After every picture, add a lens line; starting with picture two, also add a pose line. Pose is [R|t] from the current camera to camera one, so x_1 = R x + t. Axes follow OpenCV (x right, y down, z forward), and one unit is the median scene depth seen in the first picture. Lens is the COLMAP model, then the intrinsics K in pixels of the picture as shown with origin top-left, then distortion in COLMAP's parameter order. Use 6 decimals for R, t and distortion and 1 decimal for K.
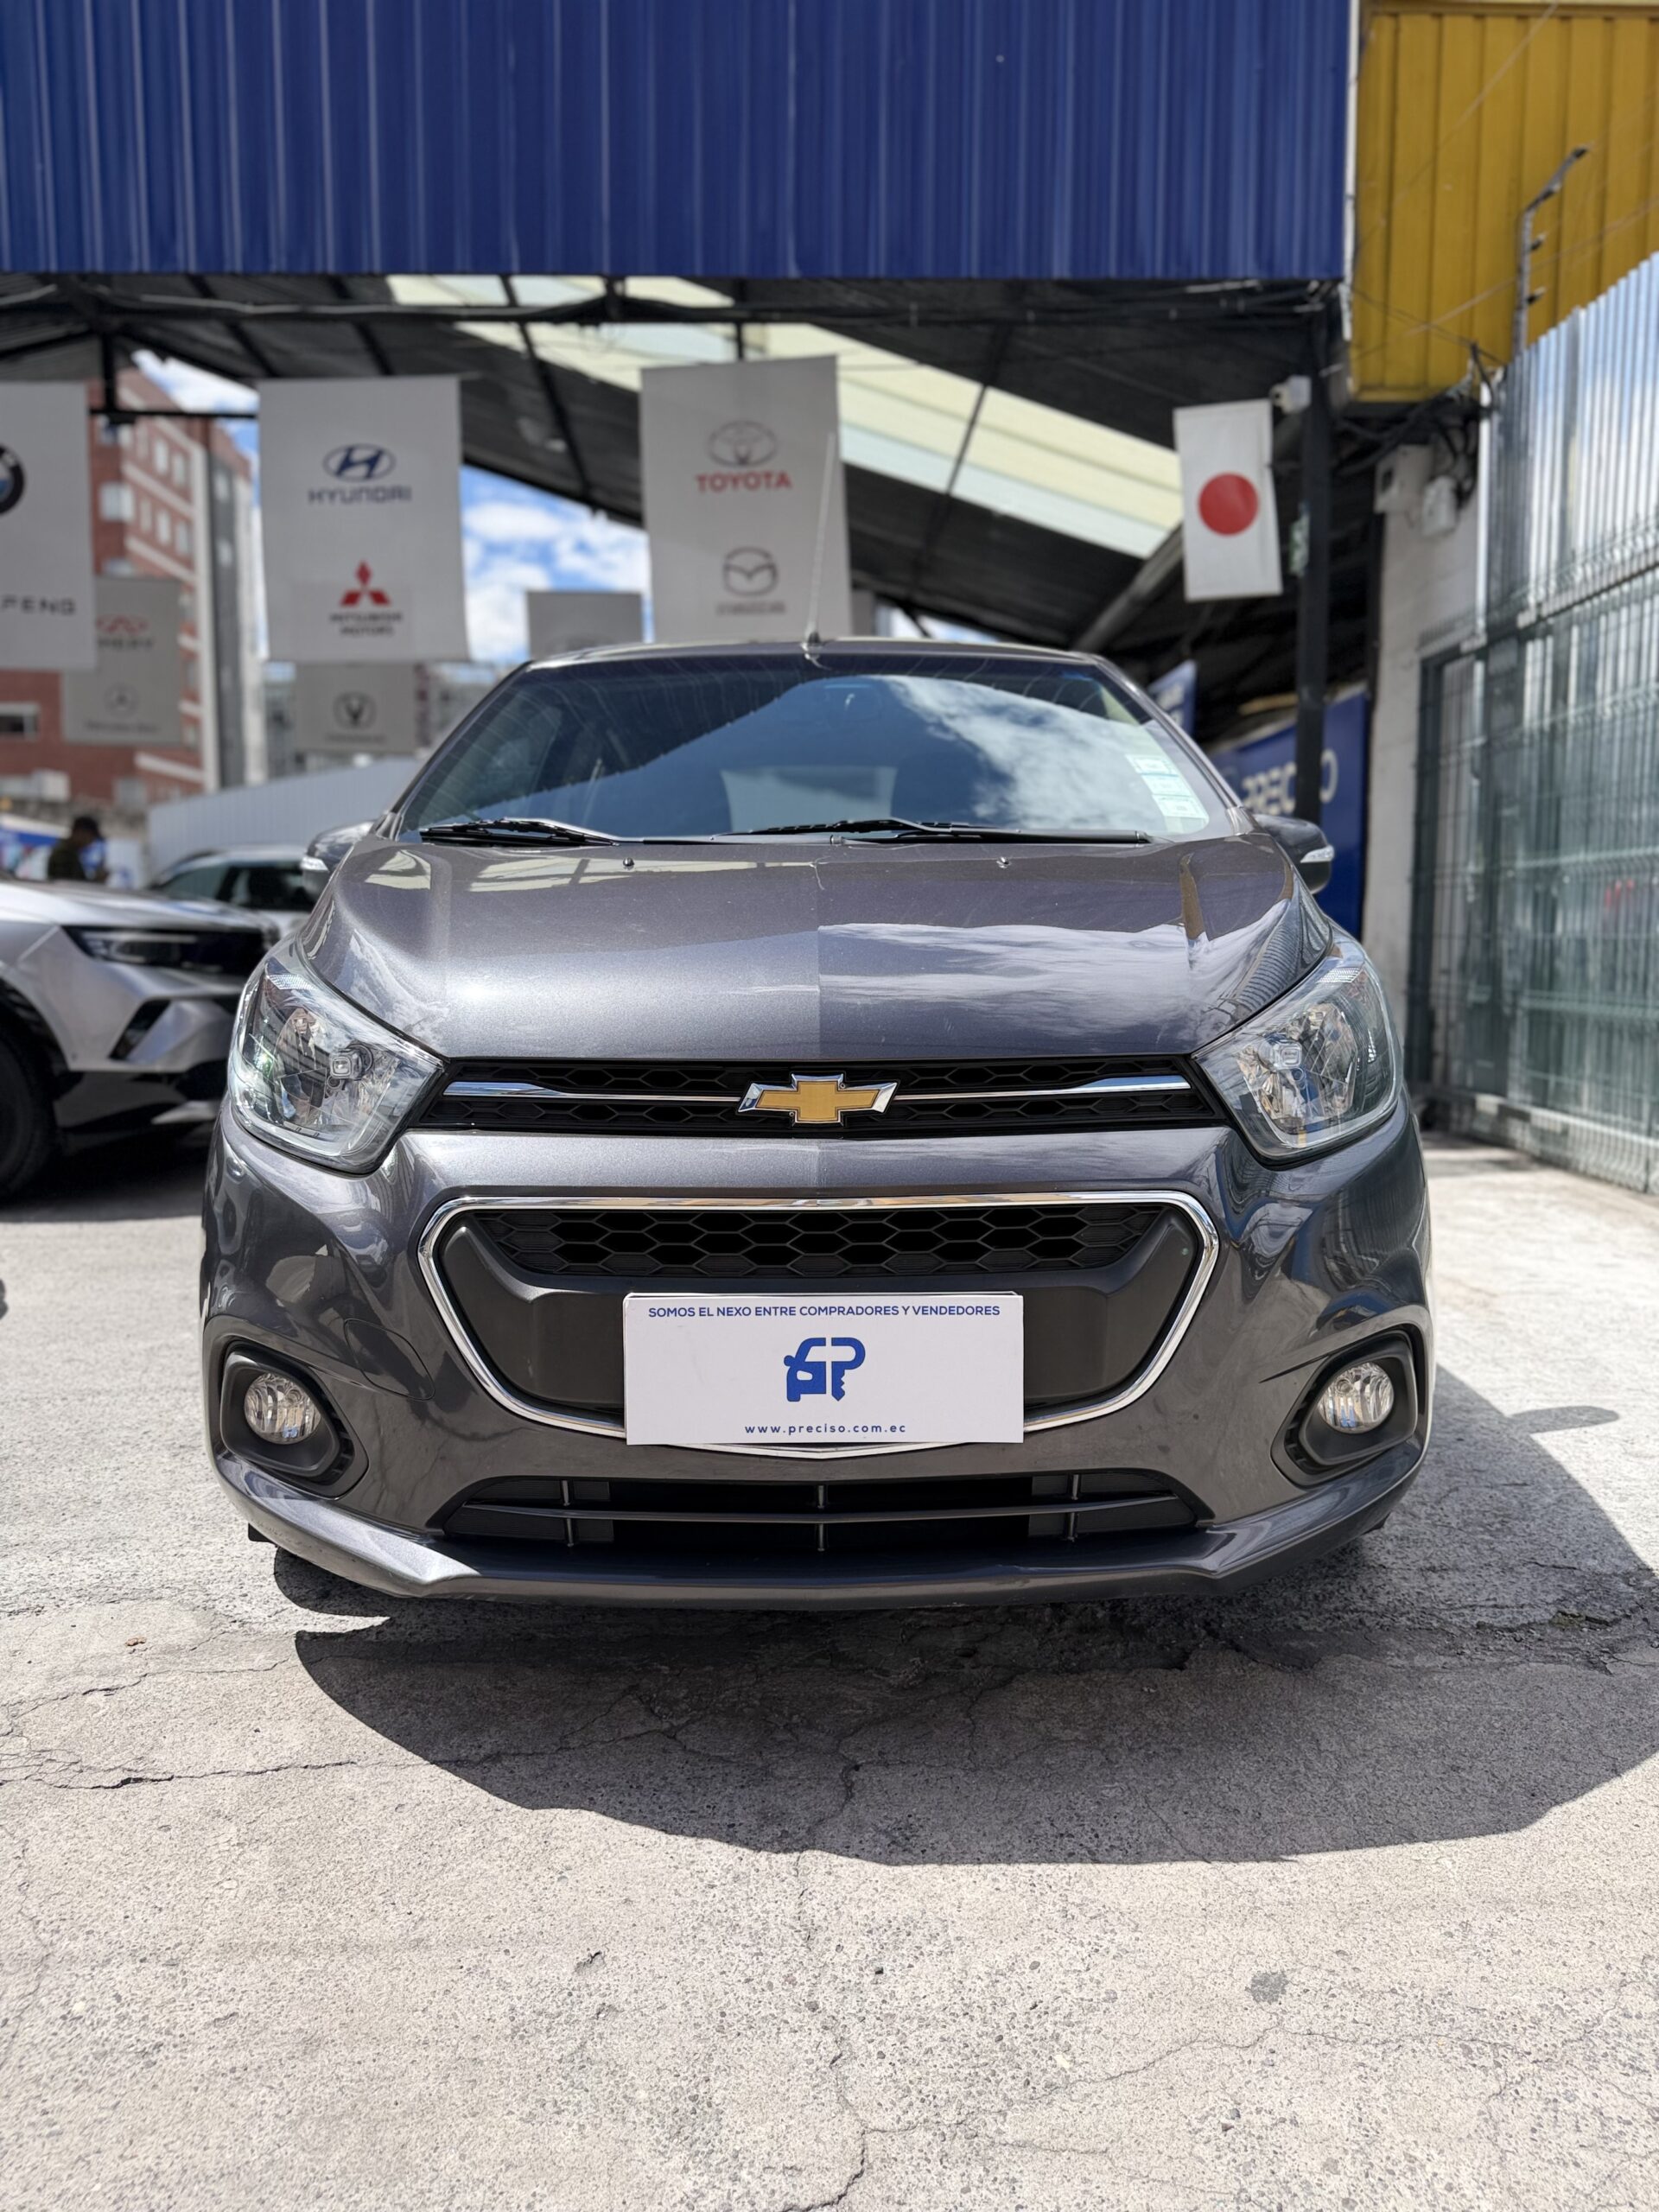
lens RADIAL K [[1549.4, 0, 796.4], [0, 1549.4, 1098.6], [0, 0, 1]] dist [0.028452, -0.061971]
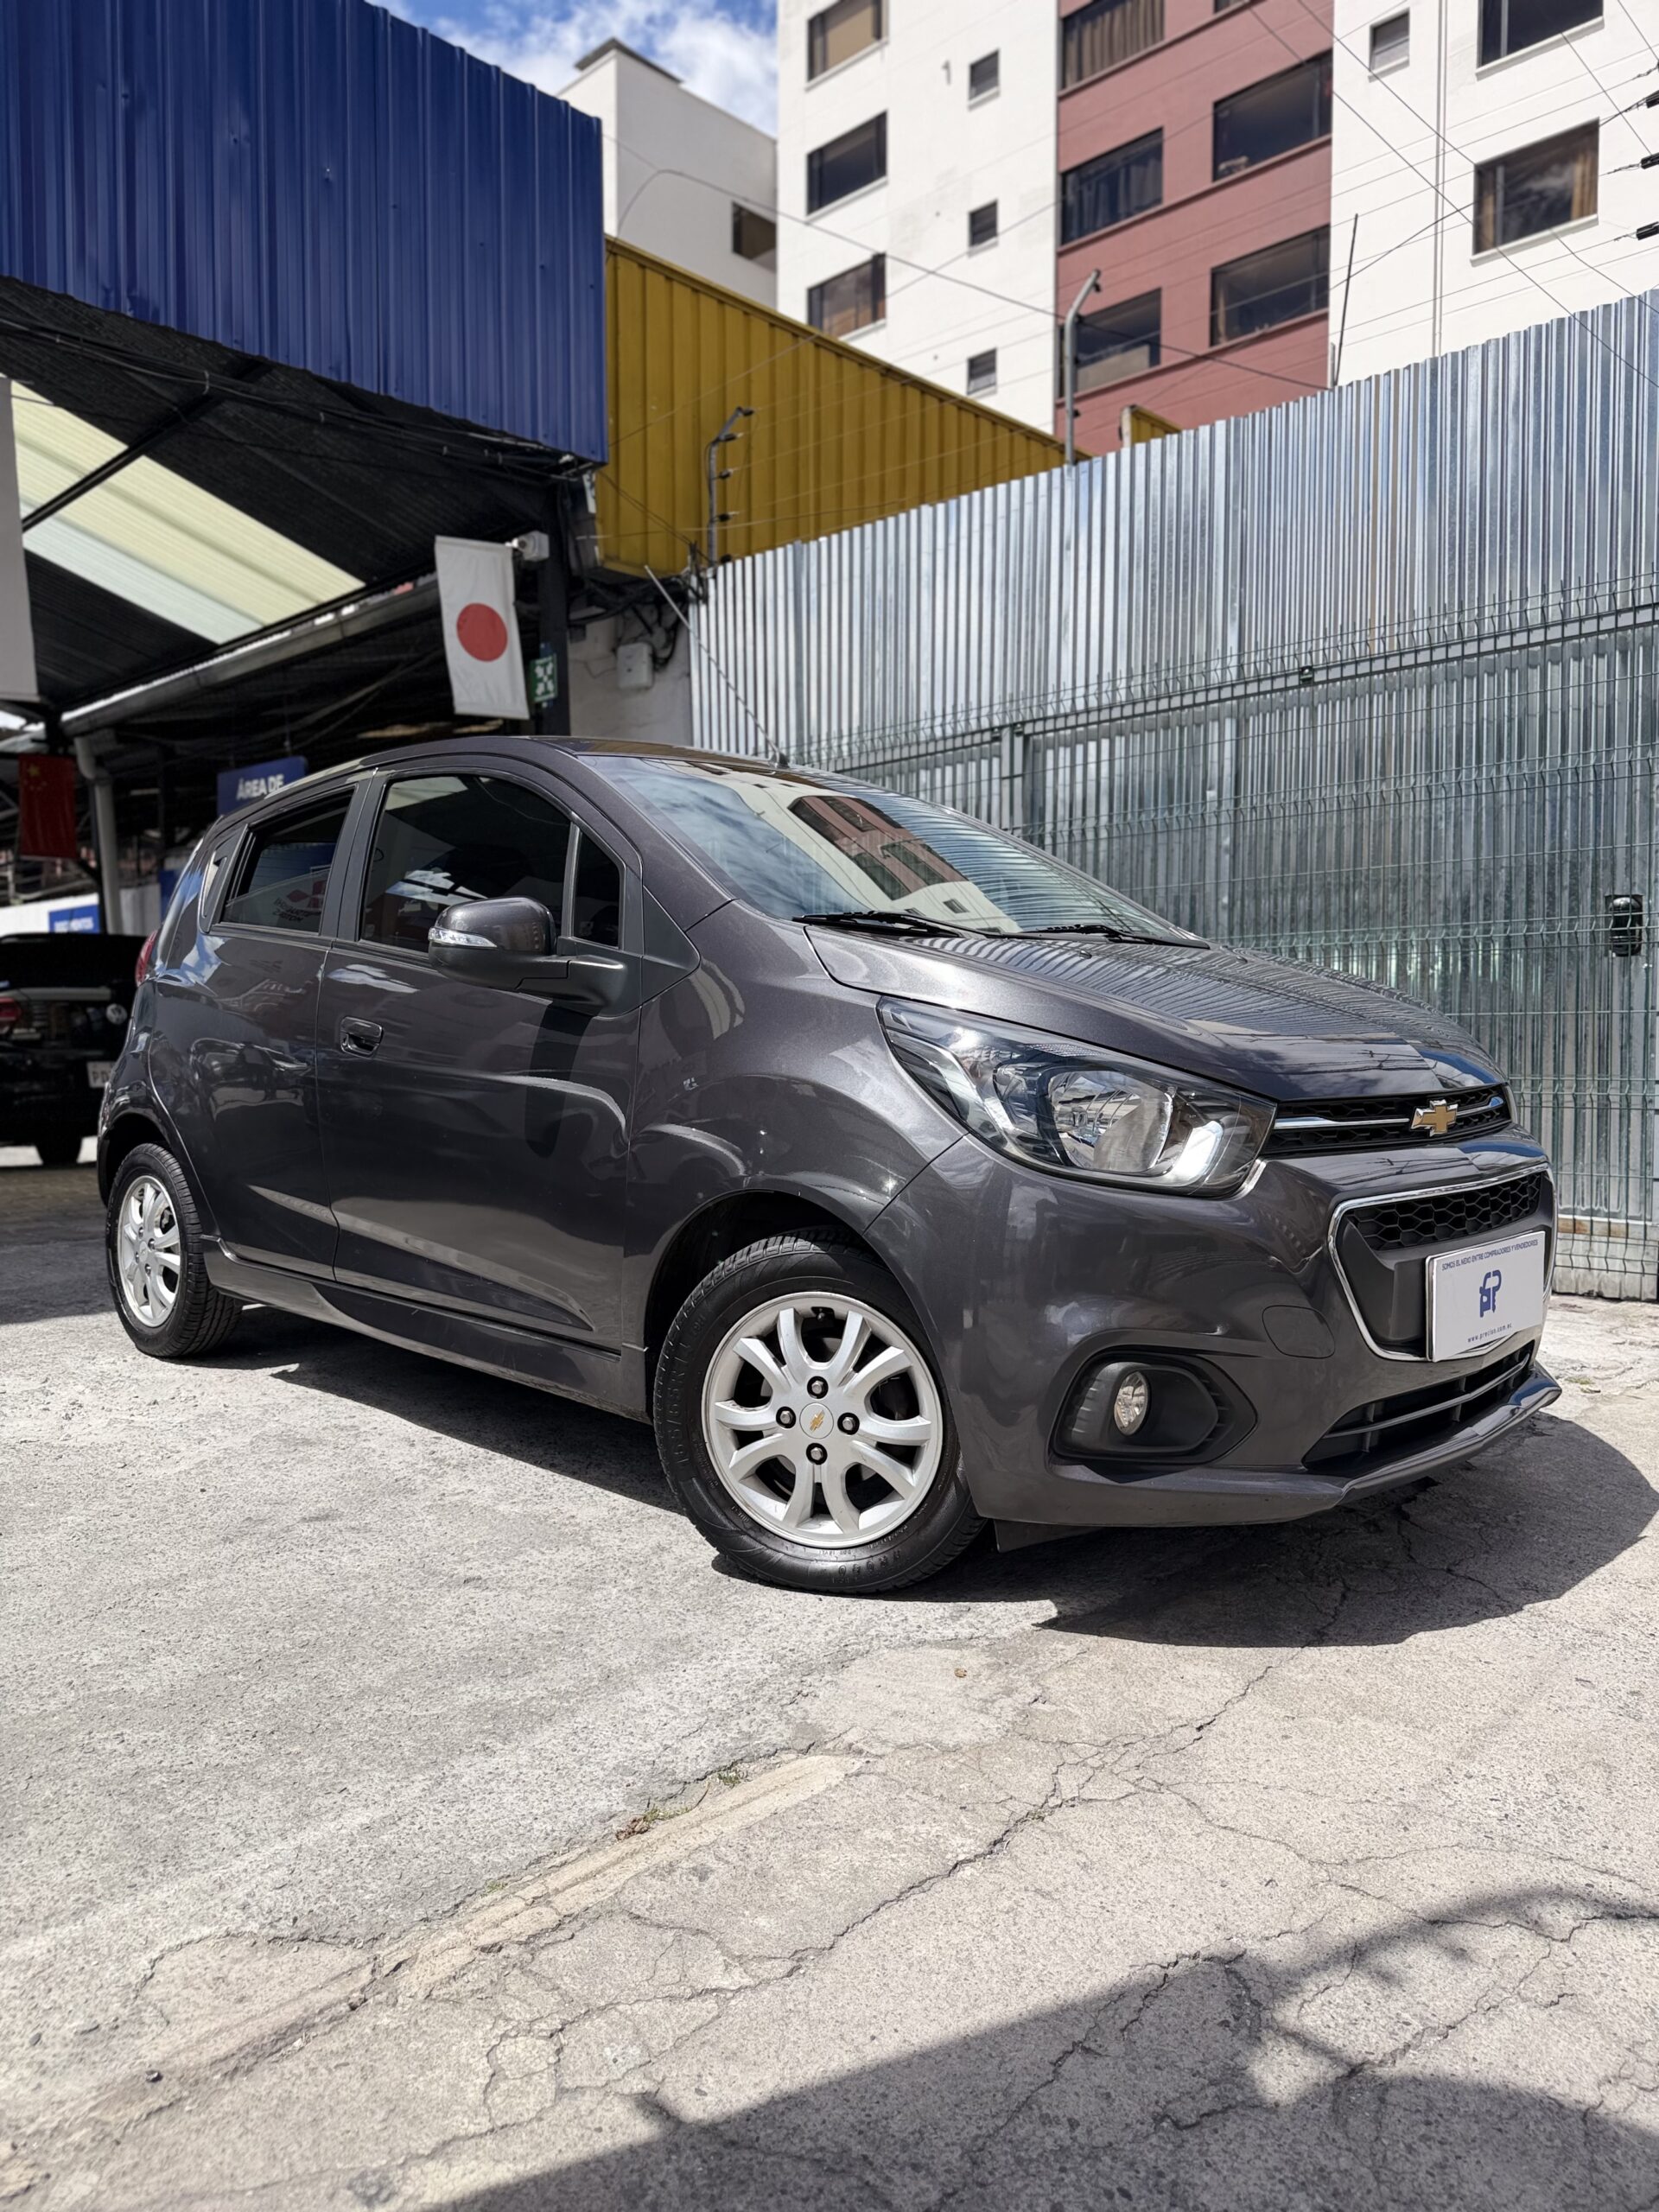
lens RADIAL K [[1540.1, 0, 829.5], [0, 1540.1, 1106.0], [0, 0, 1]] dist [0.072486, -0.126095]
pose [[0.707800, -0.033347, 0.705626, -1.170619], [0.072609, 0.997029, -0.025714, -0.013154], [-0.702672, 0.069435, 0.708118, 0.277386]]
